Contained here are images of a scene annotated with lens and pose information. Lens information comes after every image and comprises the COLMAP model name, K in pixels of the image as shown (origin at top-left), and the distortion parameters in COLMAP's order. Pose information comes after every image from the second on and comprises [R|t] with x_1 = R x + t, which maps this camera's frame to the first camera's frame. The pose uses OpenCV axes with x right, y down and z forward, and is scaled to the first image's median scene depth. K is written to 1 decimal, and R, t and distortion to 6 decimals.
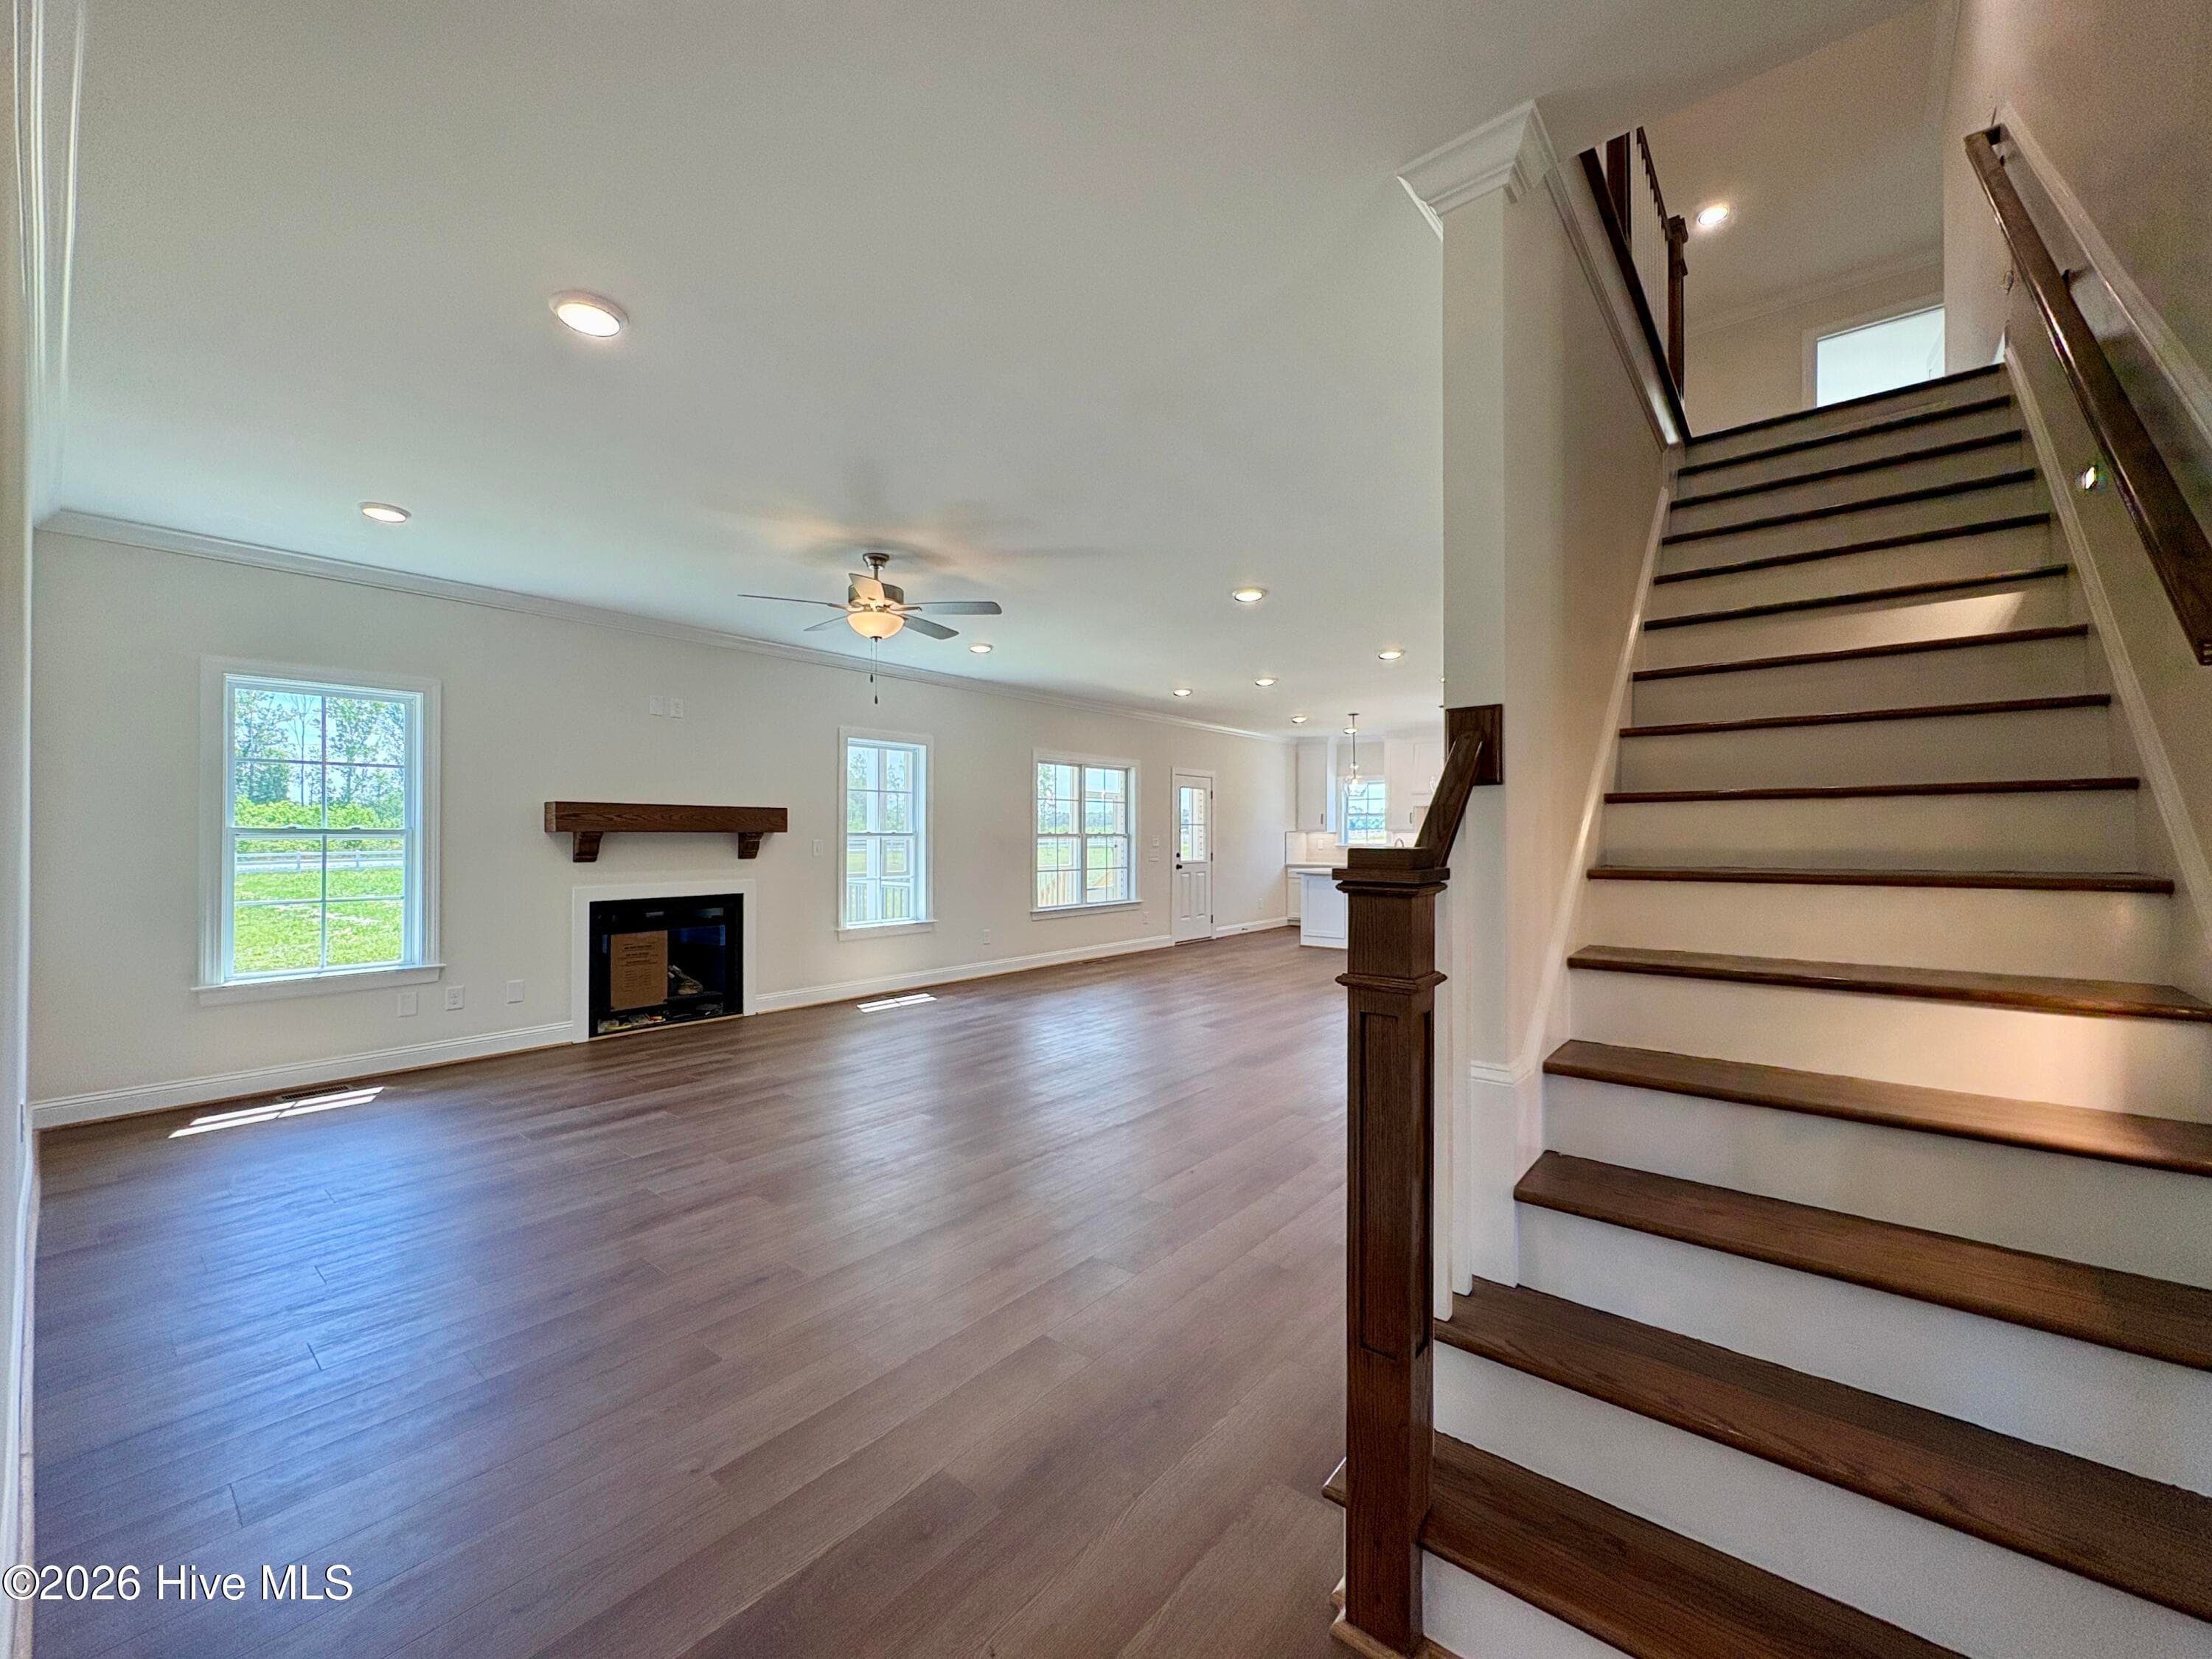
lens RADIAL K [[877.3, 0, 1106.0], [0, 877.3, 829.5], [0, 0, 1]] dist [0.001355, 0.000252]
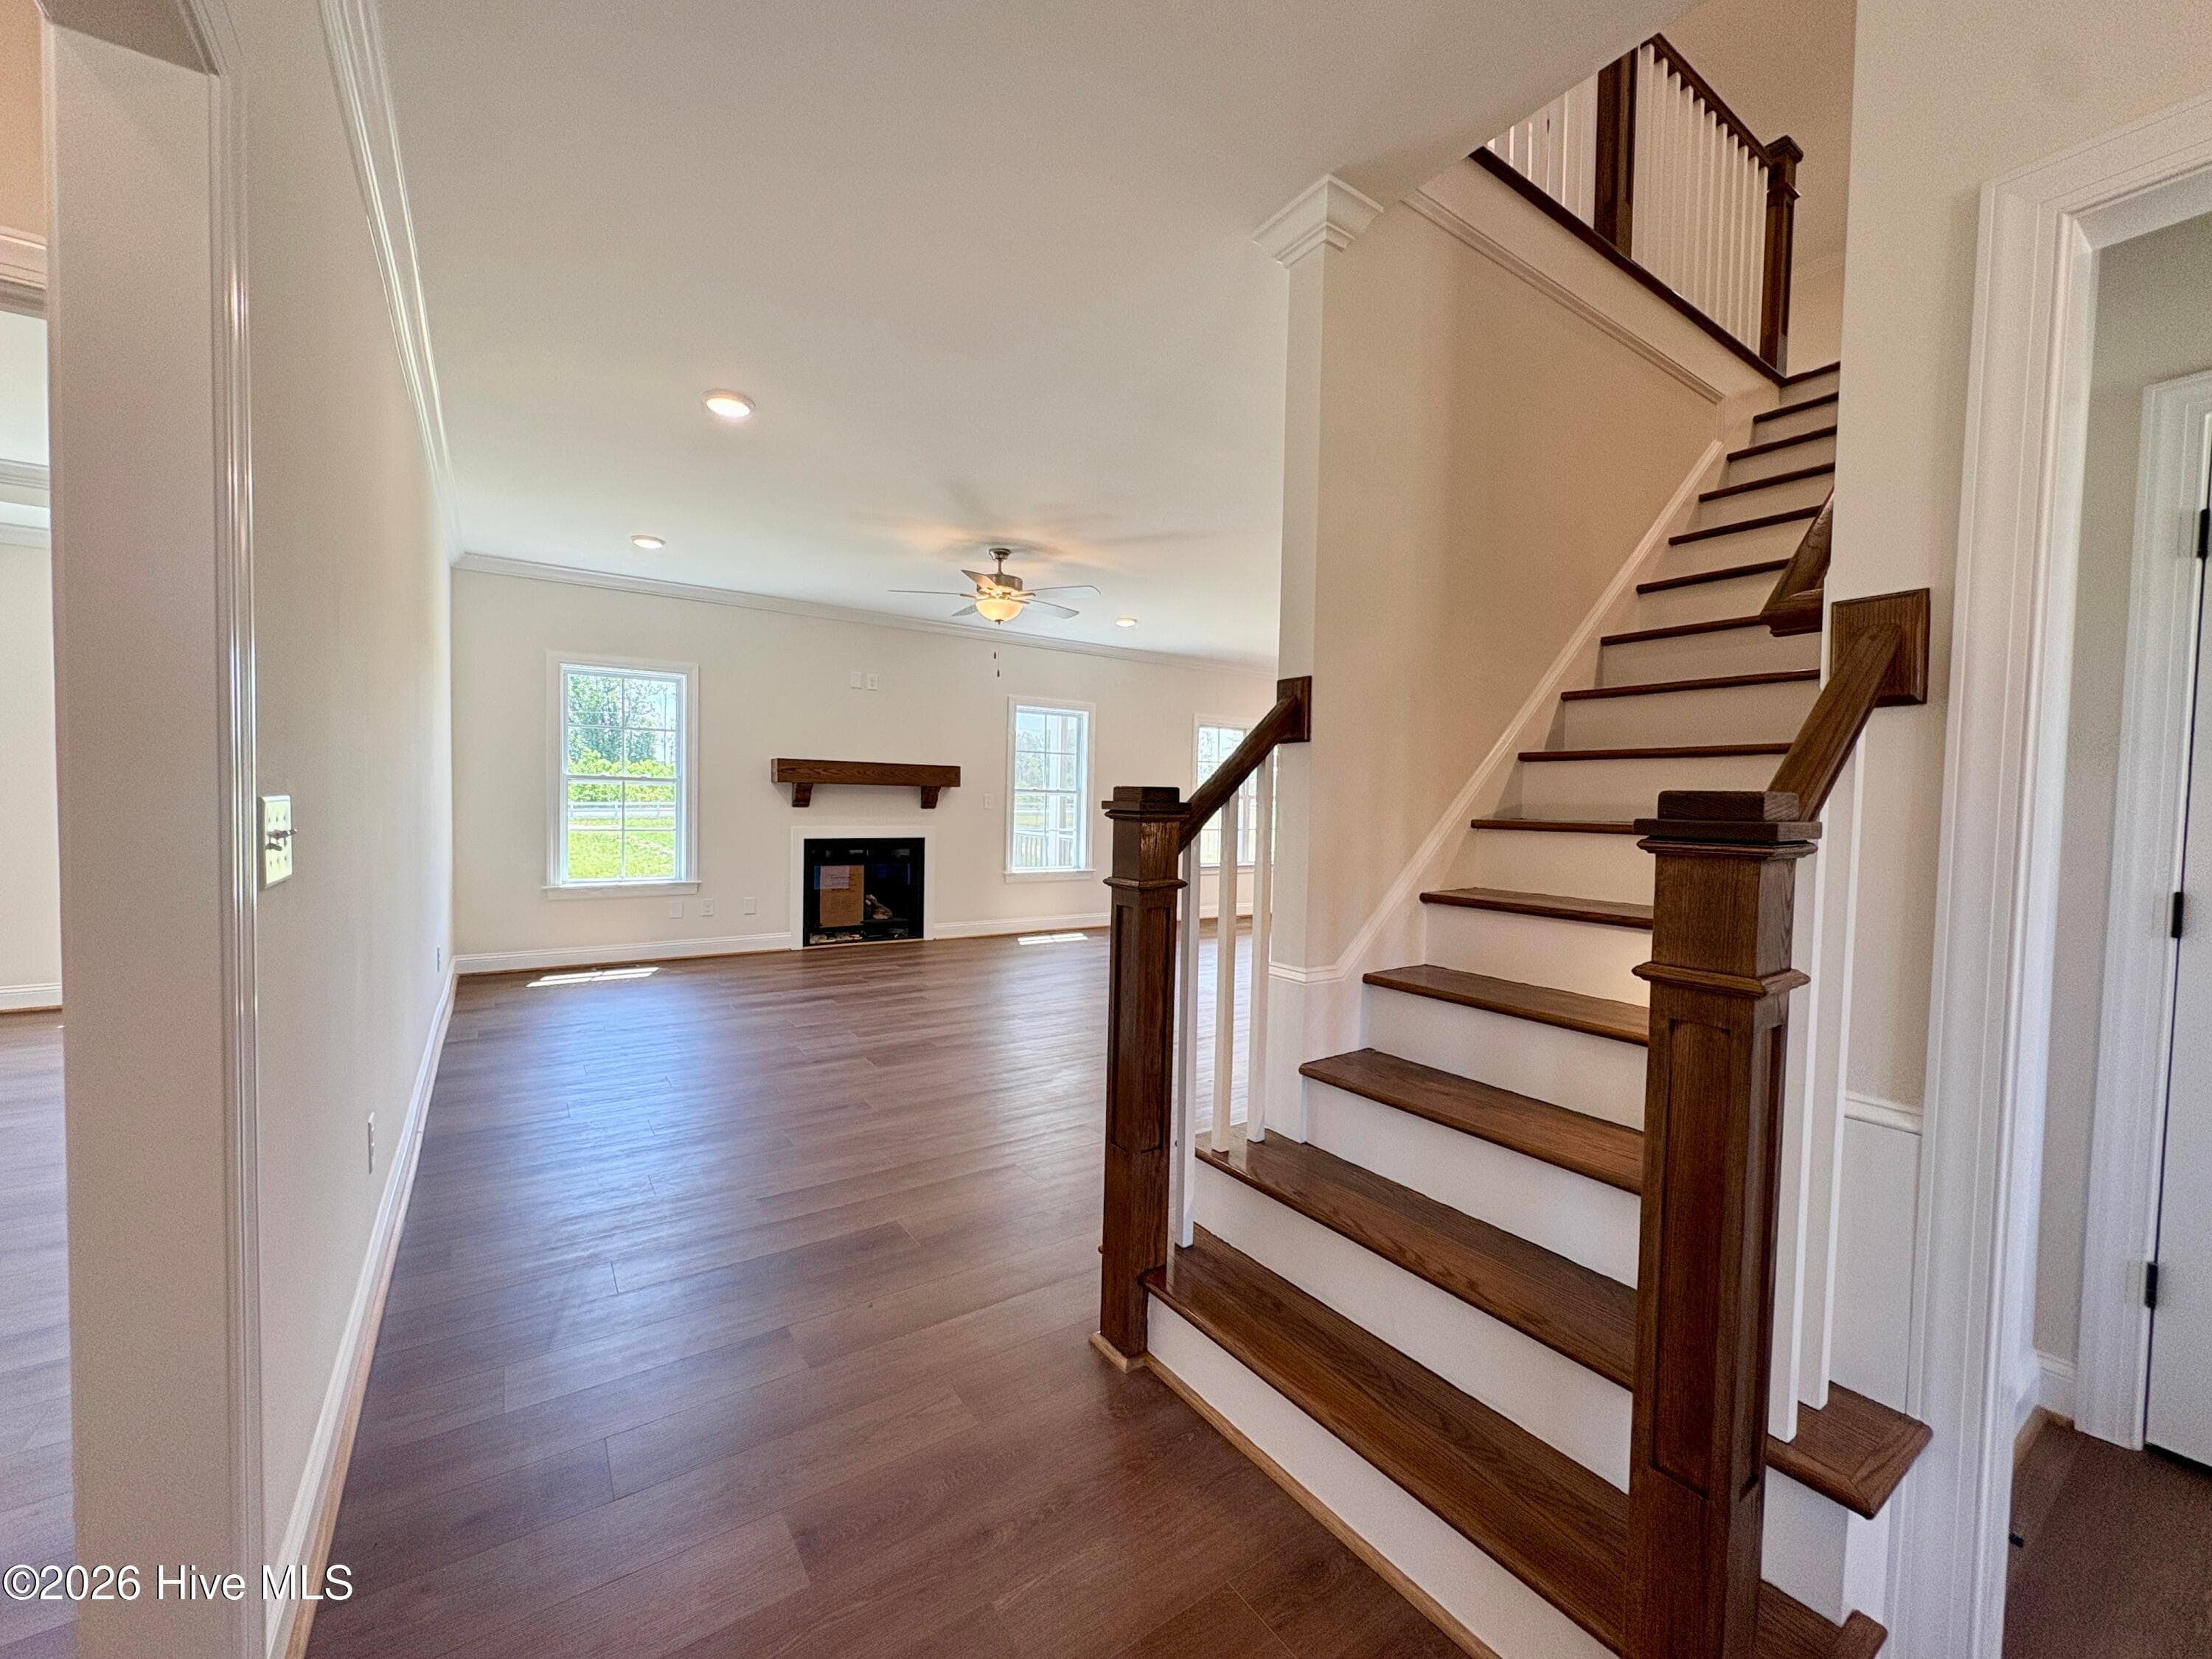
lens RADIAL K [[877.3, 0, 1106.0], [0, 877.3, 829.5], [0, 0, 1]] dist [0.001355, 0.000252]
pose [[0.961423, 0.029578, -0.273479, 0.198185], [-0.018853, 0.998950, 0.041763, 0.009769], [0.274427, -0.034996, 0.960971, -0.100618]]
